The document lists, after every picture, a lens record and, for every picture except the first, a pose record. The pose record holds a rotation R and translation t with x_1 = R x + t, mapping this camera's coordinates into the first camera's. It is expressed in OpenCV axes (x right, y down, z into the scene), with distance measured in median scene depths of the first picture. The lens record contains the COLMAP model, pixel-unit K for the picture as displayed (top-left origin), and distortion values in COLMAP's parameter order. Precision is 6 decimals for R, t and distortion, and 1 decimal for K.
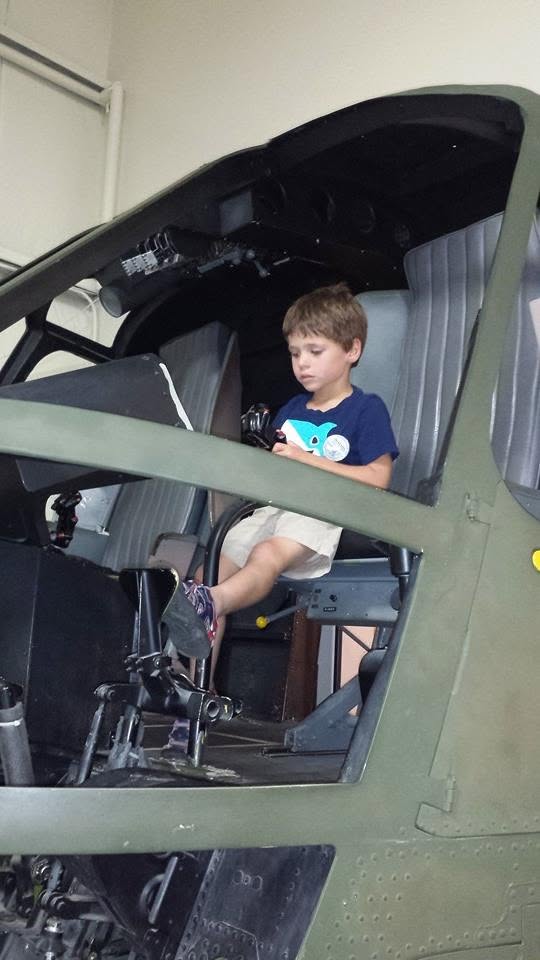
lens RADIAL K [[940.7, 0, 267.3], [0, 940.7, 482.2], [0, 0, 1]] dist [0.172956, -0.484019]
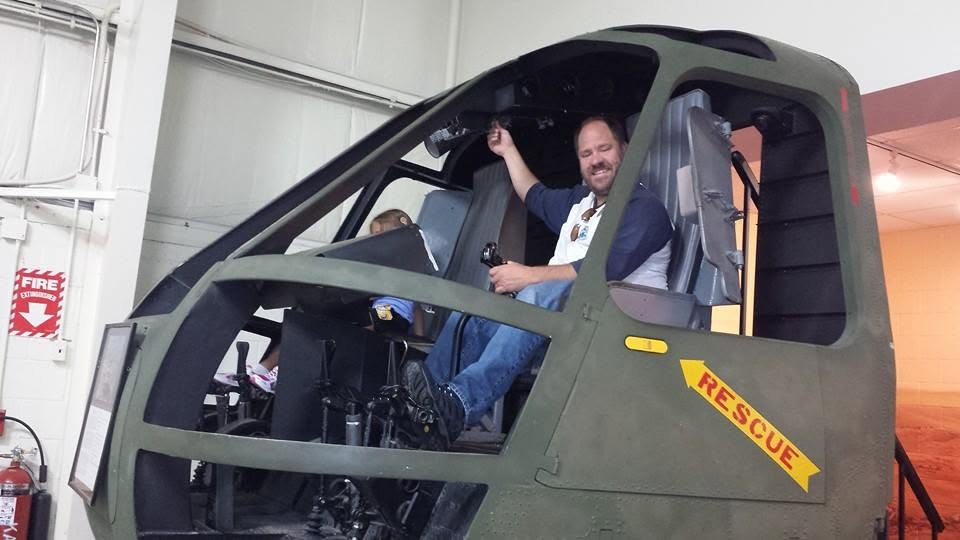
lens RADIAL K [[940.7, 0, 484.3], [0, 940.7, 267.5], [0, 0, 1]] dist [0.172956, -0.484019]
pose [[0.983875, 0.000325, -0.178858, 0.369840], [0.004196, 0.999681, 0.024900, -0.110345], [0.178809, -0.025249, 0.983560, -0.835038]]
